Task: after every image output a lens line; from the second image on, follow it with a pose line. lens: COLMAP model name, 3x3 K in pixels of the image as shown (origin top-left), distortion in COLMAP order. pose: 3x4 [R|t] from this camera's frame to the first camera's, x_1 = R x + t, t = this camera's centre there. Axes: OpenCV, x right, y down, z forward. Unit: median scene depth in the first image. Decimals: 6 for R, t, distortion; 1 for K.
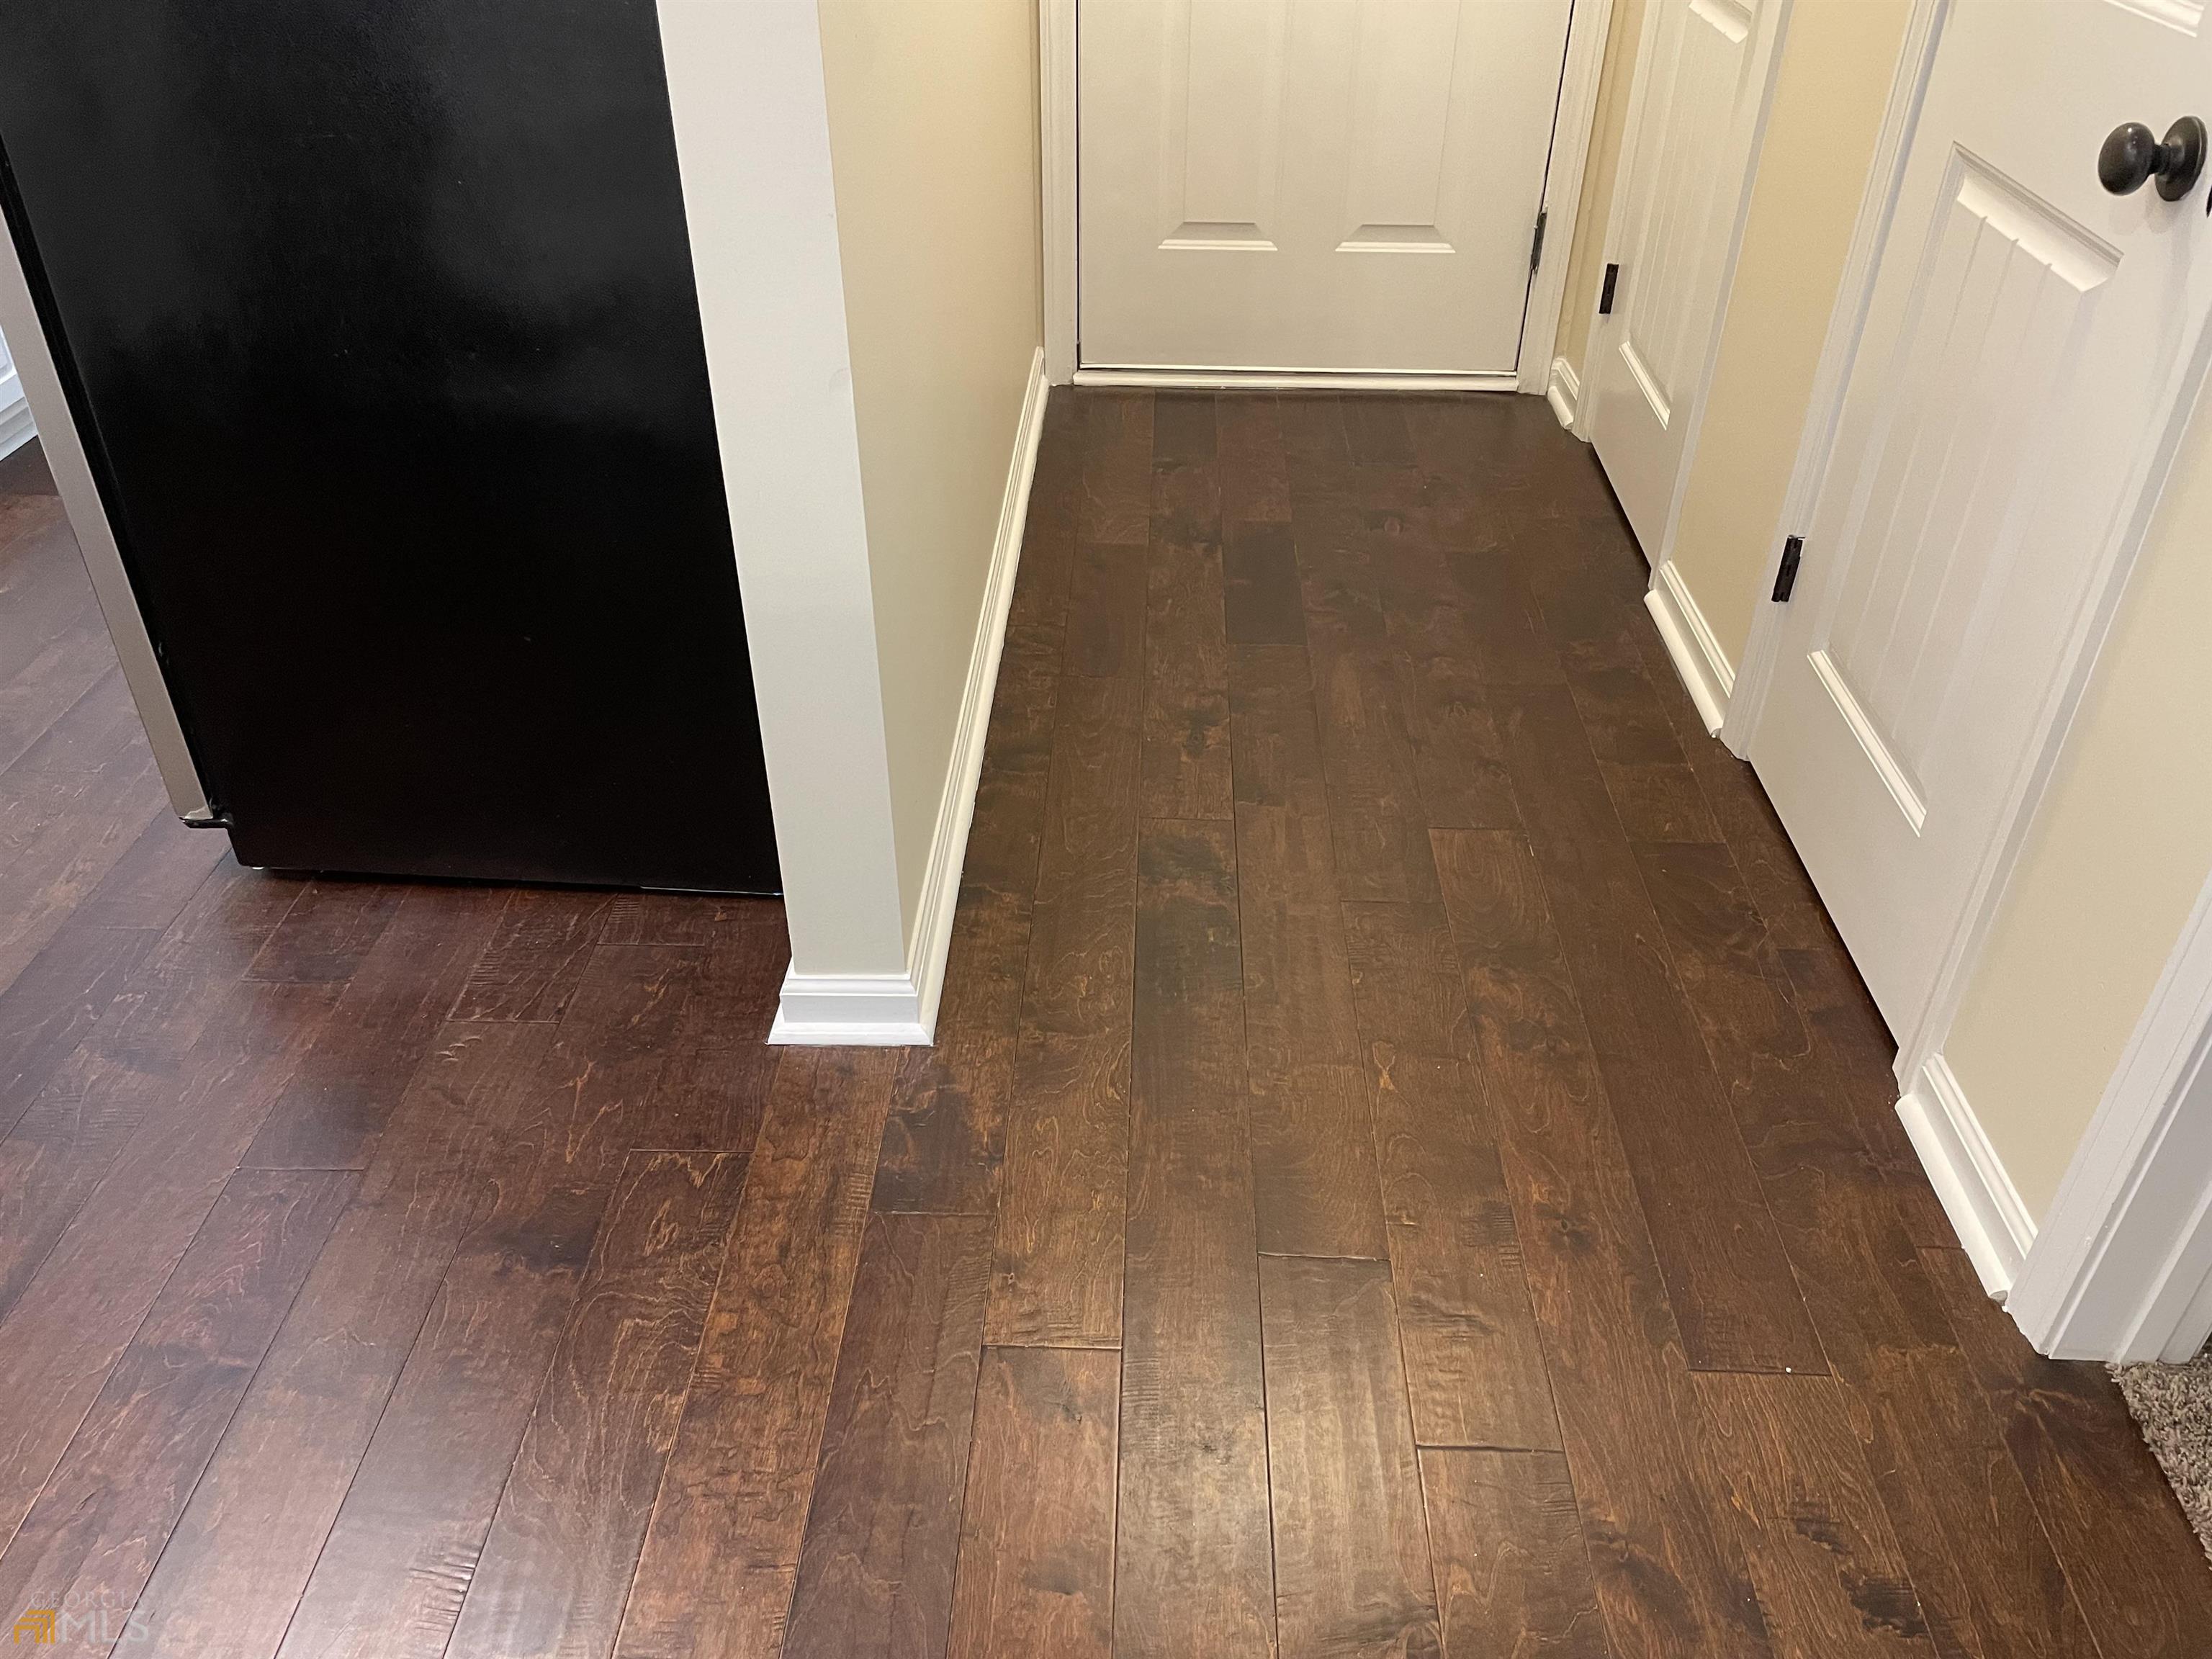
lens RADIAL K [[1686.3, 0, 1112.7], [0, 1686.3, 834.8], [0, 0, 1]] dist [0.073213, -0.082350]
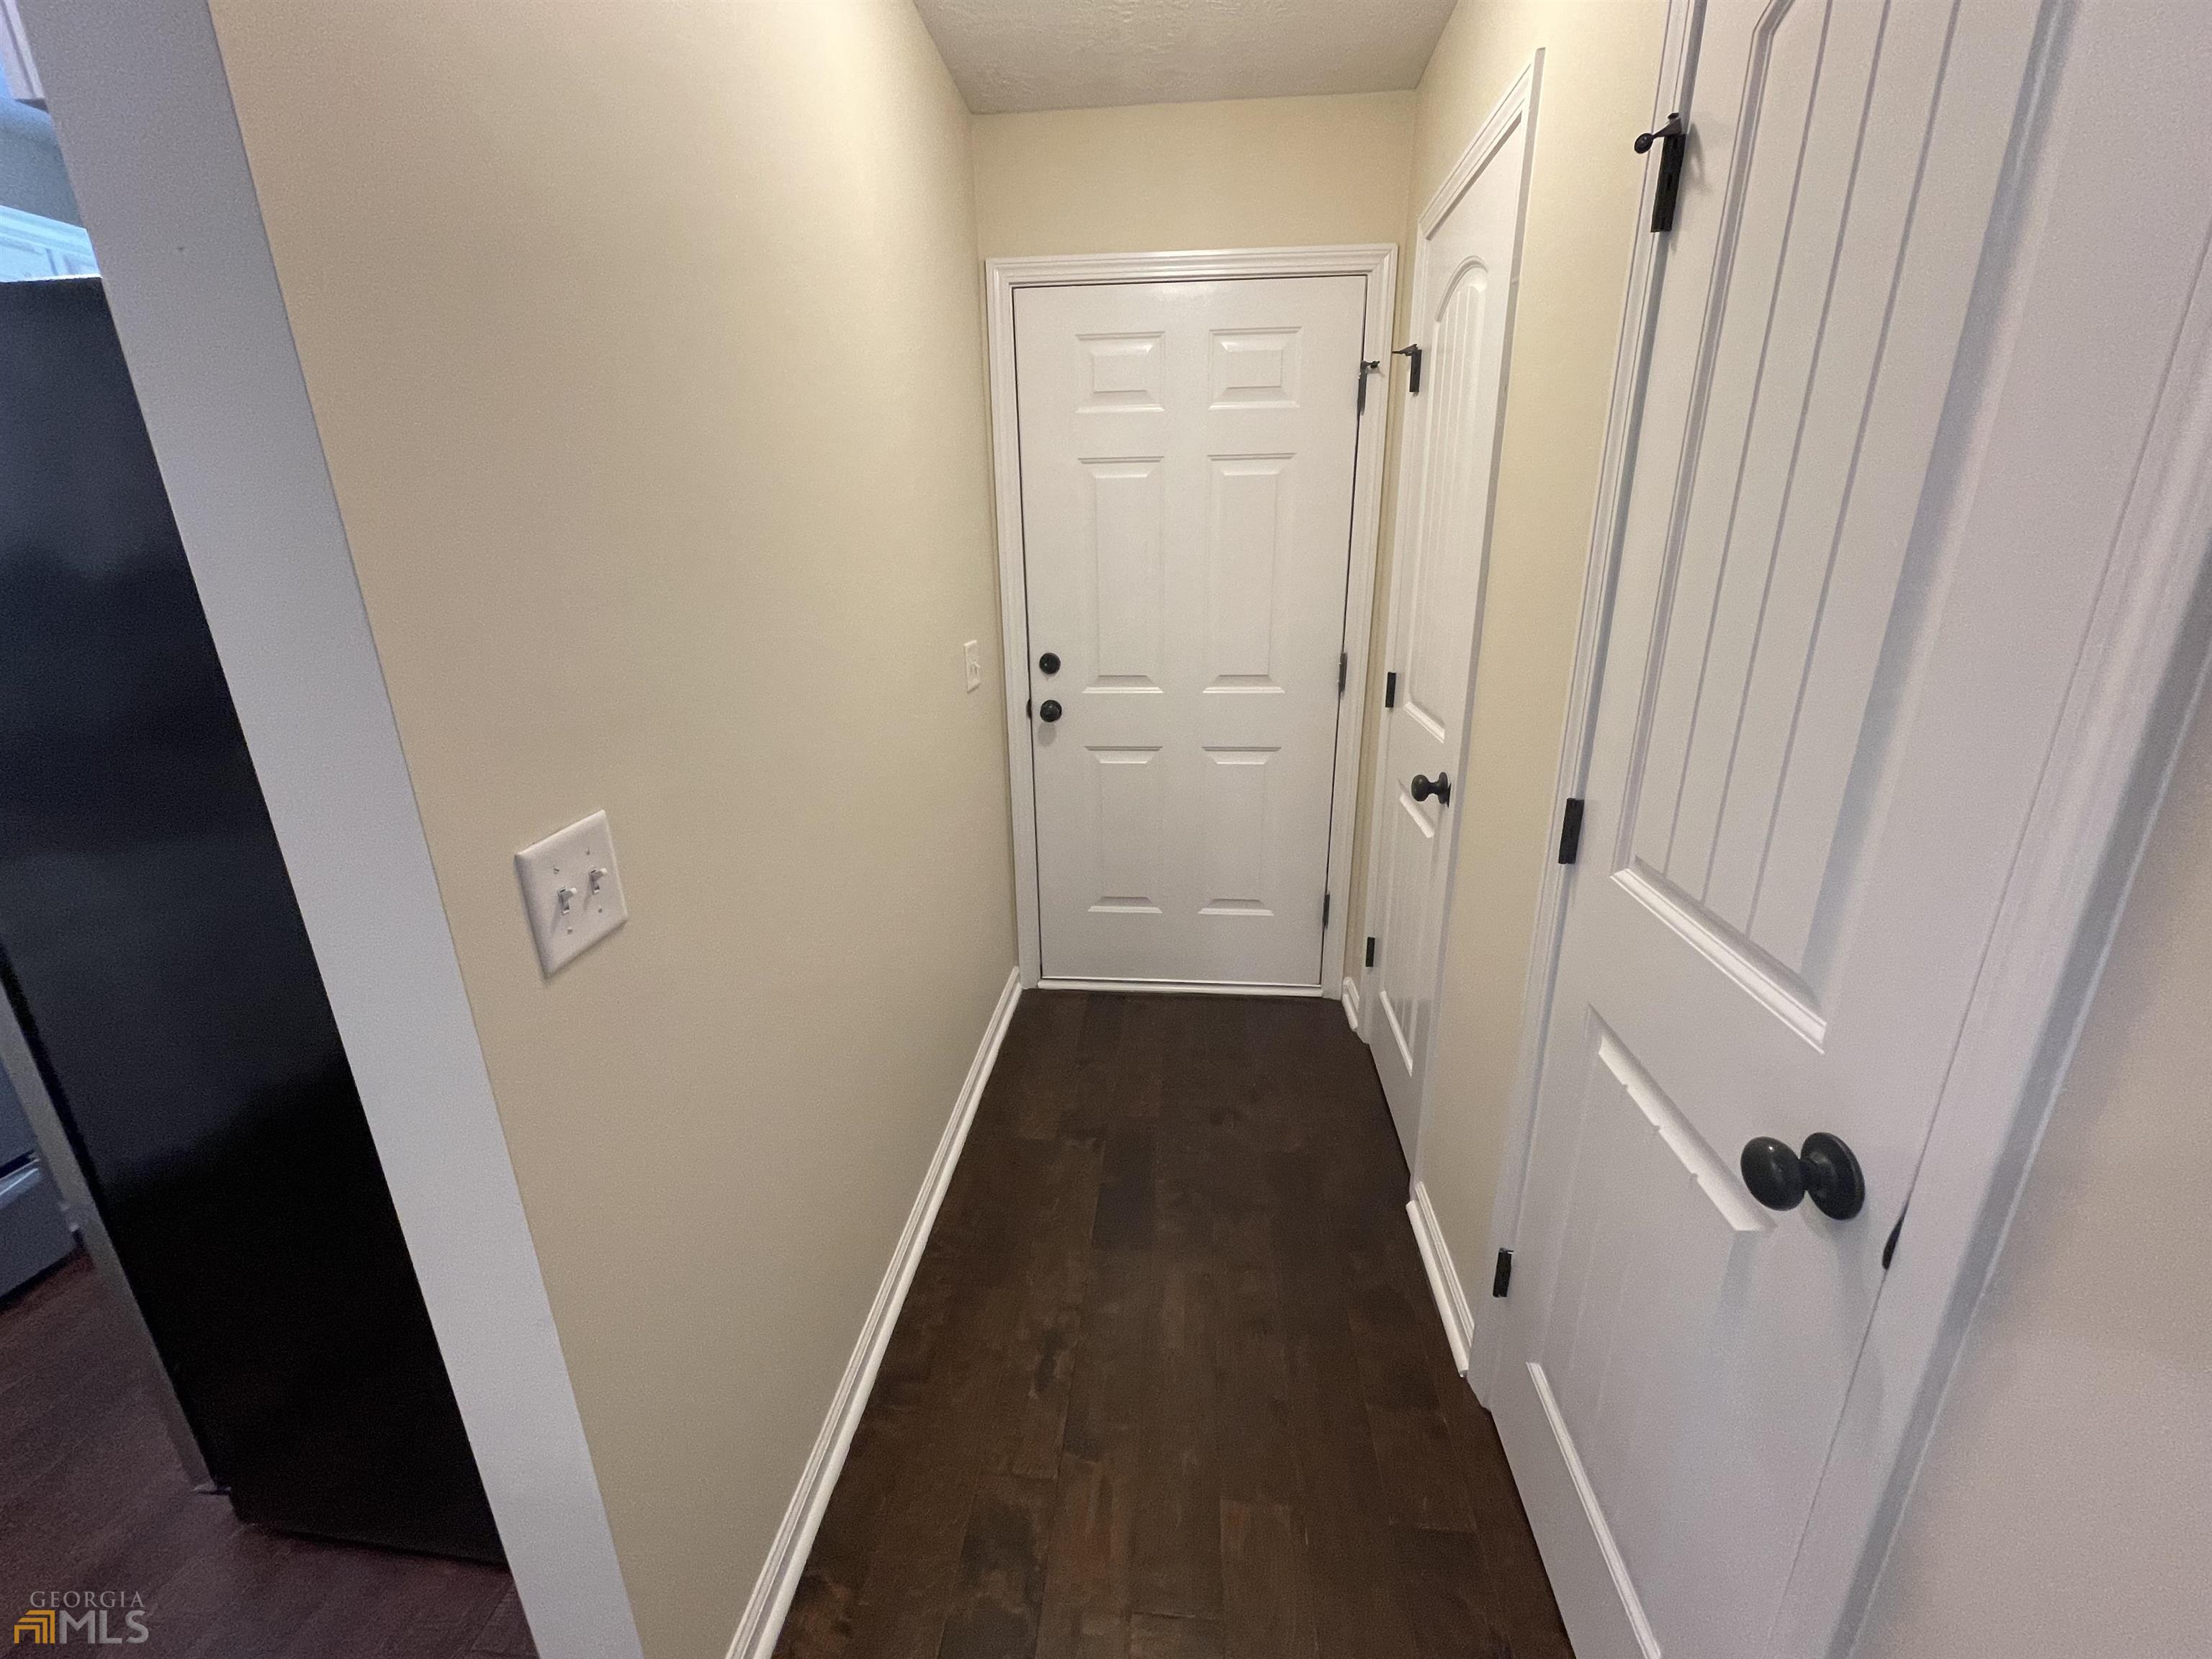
lens RADIAL K [[892.9, 0, 1104.5], [0, 892.9, 820.2], [0, 0, 1]] dist [-0.000596, 0.000192]
pose [[0.997666, -0.006150, -0.068008, 0.119251], [-0.014106, 0.955891, -0.293381, -0.213834], [0.066812, 0.293656, 0.953573, 0.206480]]
